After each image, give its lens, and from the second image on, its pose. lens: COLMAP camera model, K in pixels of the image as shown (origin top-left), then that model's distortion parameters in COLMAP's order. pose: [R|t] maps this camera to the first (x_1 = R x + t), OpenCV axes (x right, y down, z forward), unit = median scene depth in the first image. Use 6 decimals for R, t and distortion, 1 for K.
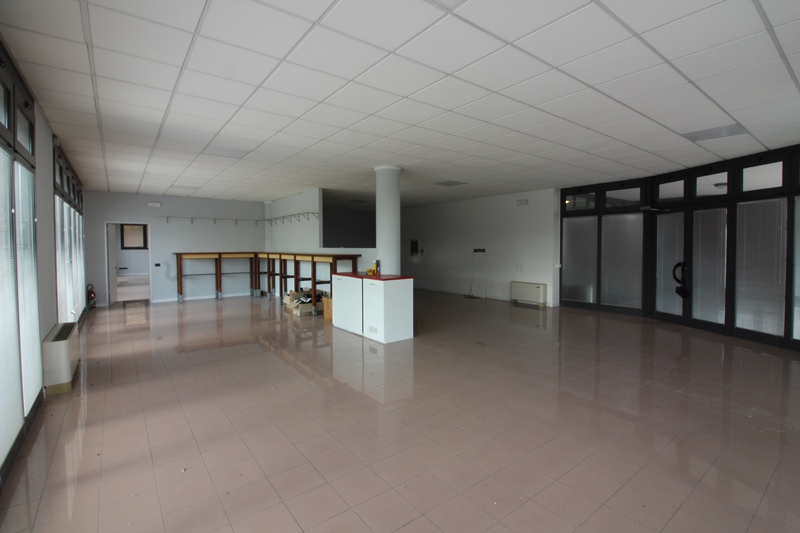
lens RADIAL K [[371.3, 0, 400.1], [0, 371.3, 264.8], [0, 0, 1]] dist [-0.009760, -0.001107]
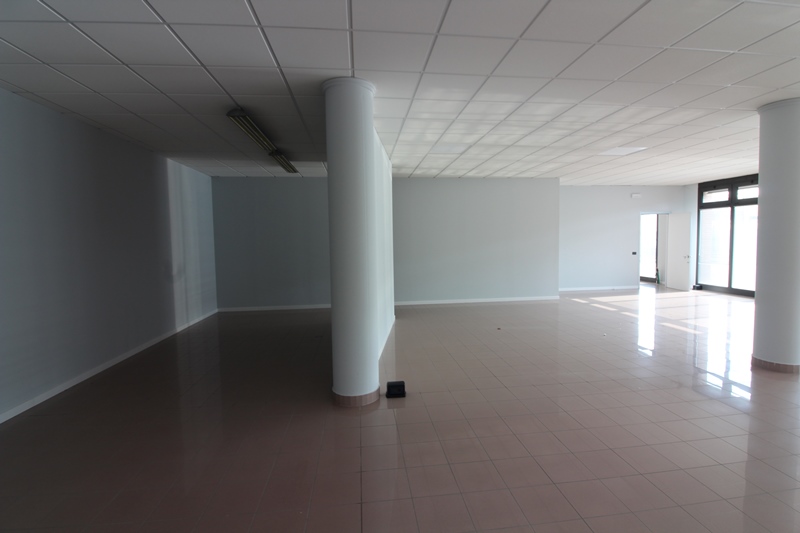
lens RADIAL K [[371.3, 0, 400.3], [0, 371.3, 266.9], [0, 0, 1]] dist [-0.009760, -0.001107]
pose [[0.850855, 0.006429, -0.525361, 0.273119], [0.007268, 0.999685, 0.024006, 0.012096], [0.525350, -0.024244, 0.850541, -0.442456]]
